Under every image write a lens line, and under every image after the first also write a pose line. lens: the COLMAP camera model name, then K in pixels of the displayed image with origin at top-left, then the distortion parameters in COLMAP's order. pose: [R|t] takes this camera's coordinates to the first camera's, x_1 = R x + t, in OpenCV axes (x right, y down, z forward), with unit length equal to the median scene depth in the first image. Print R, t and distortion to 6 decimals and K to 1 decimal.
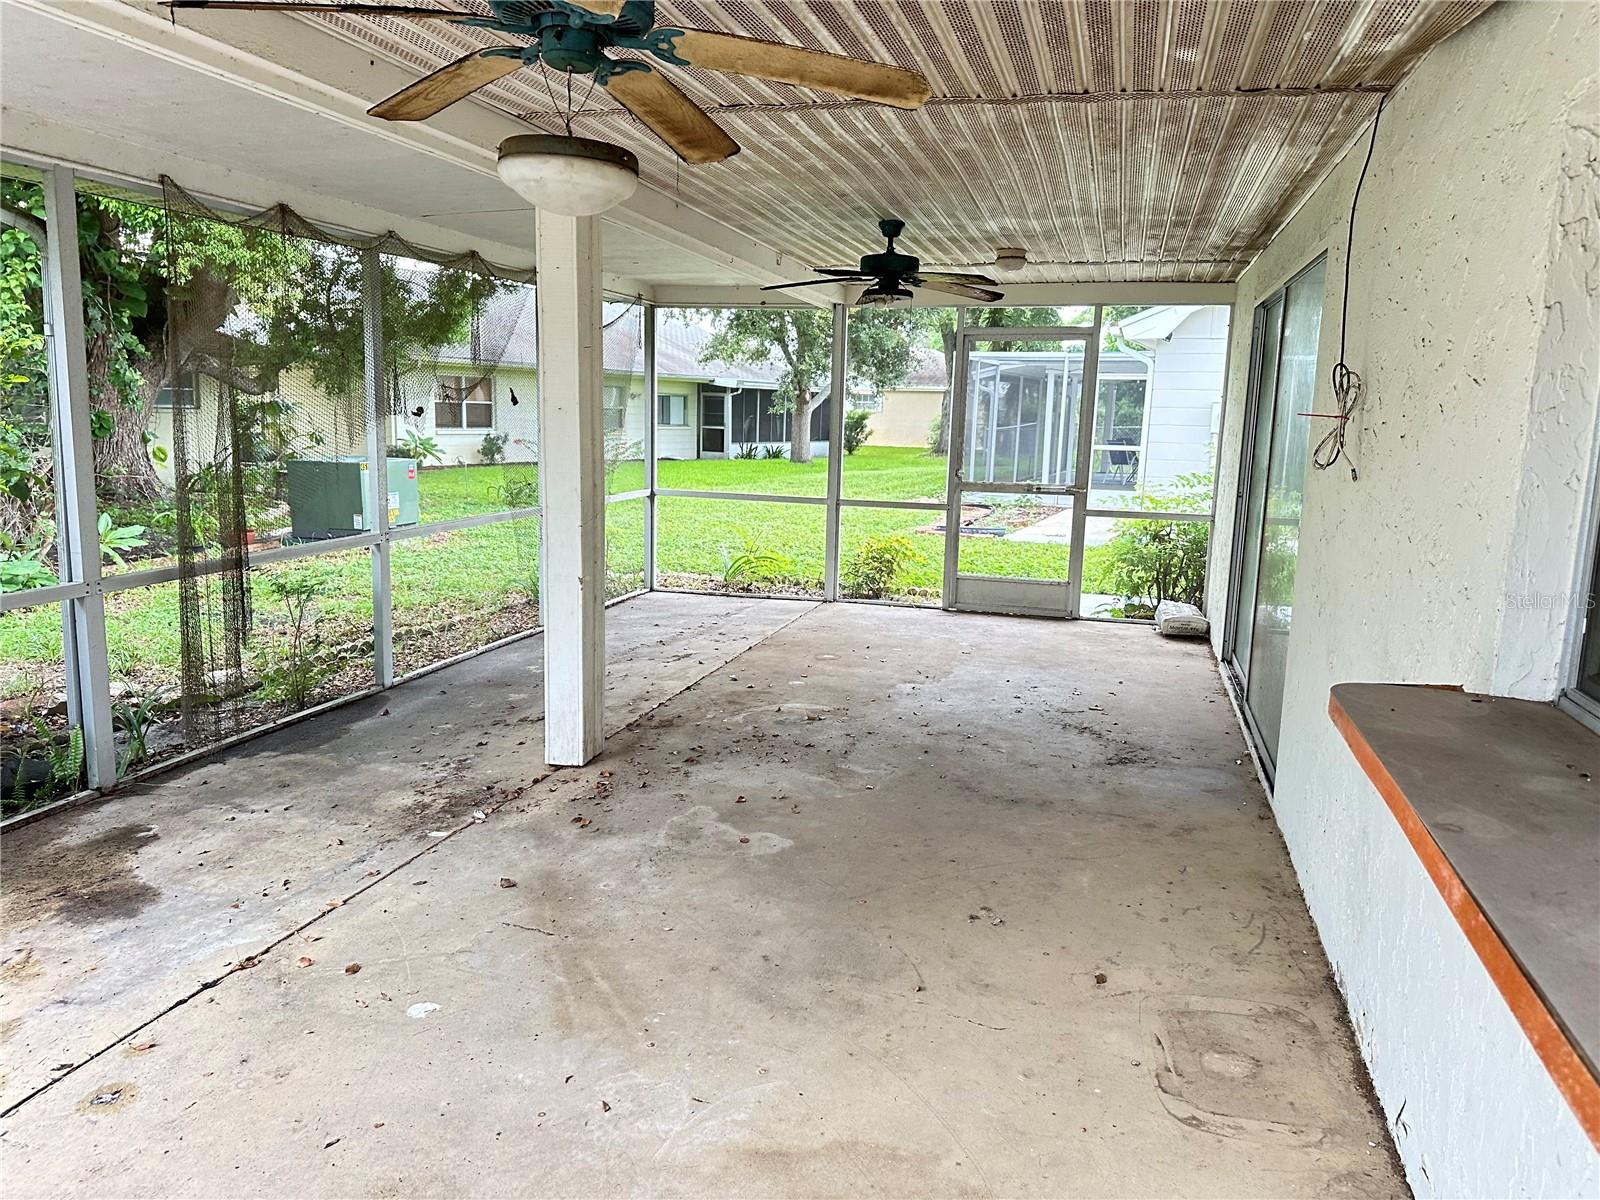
lens RADIAL K [[1121.3, 0, 809.7], [0, 1121.3, 575.2], [0, 0, 1]] dist [0.089265, -0.118925]
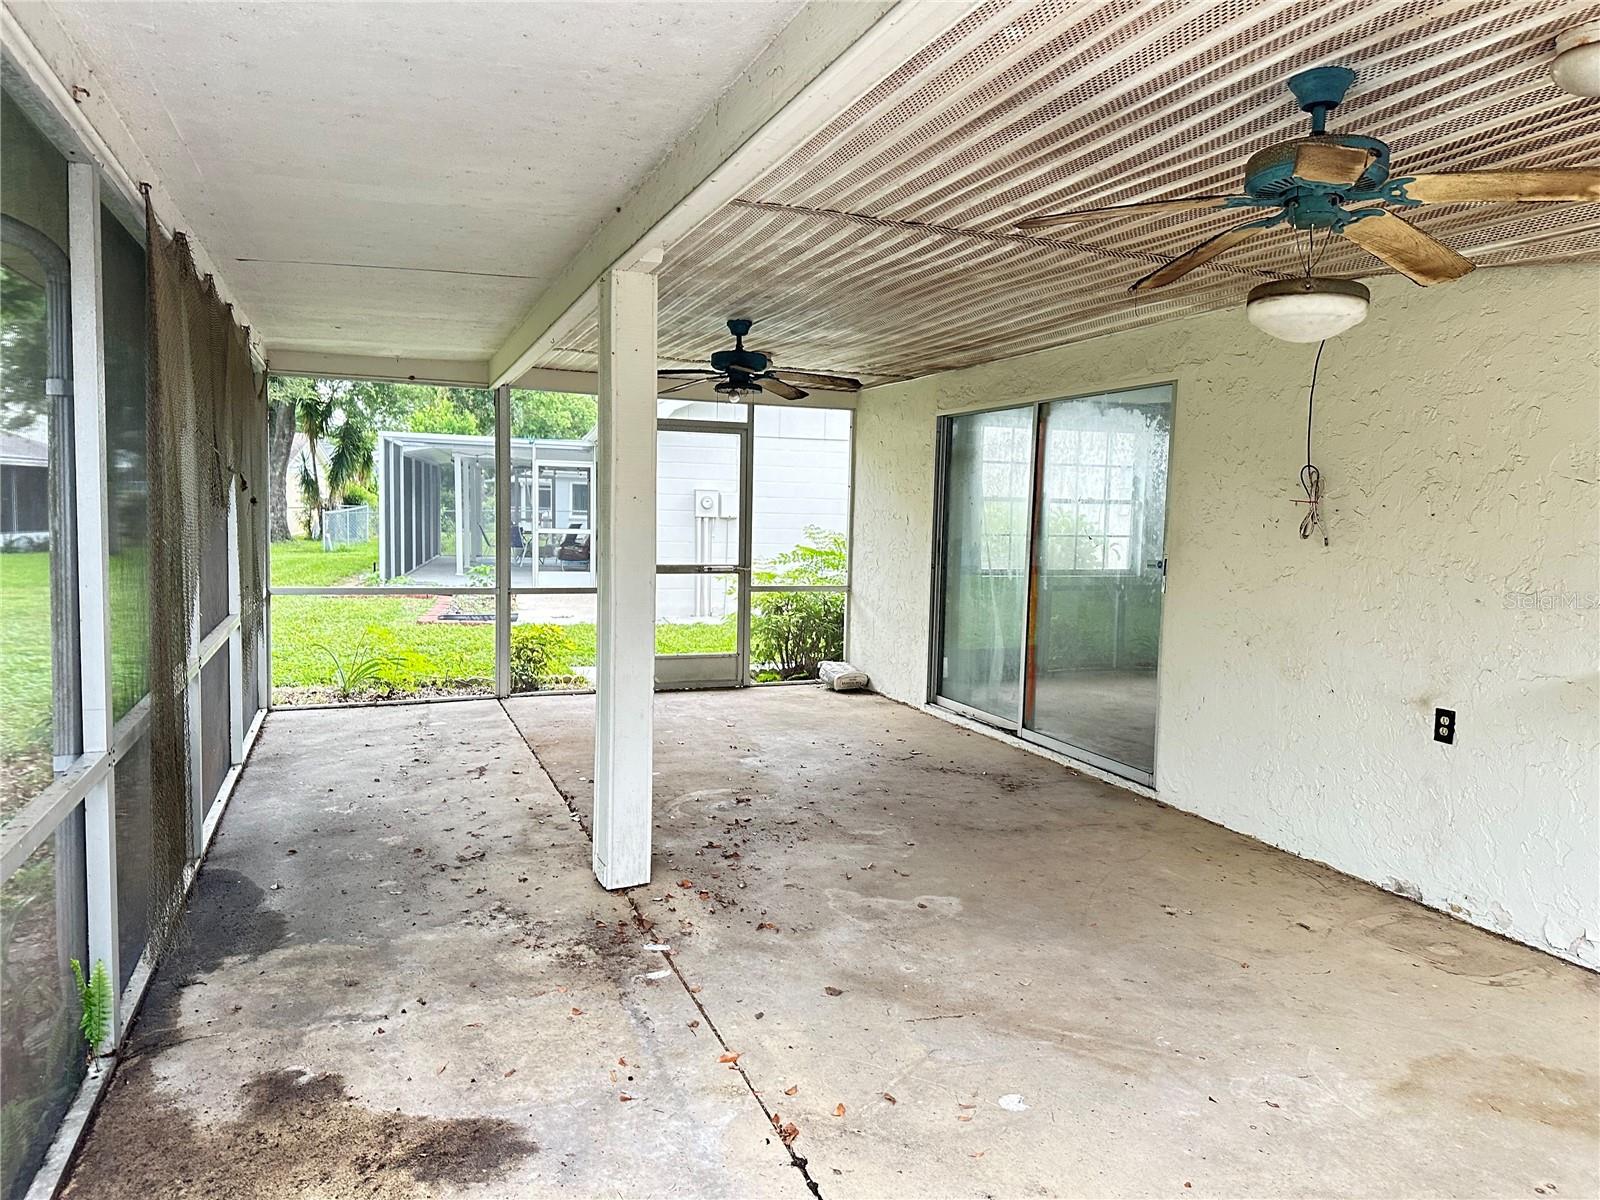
lens RADIAL K [[1121.3, 0, 809.7], [0, 1121.3, 575.2], [0, 0, 1]] dist [0.089265, -0.118925]
pose [[0.796176, -0.044418, 0.603432, -0.697901], [0.087800, 0.995227, -0.042586, -0.031845], [-0.598661, 0.086887, 0.796276, 0.183035]]
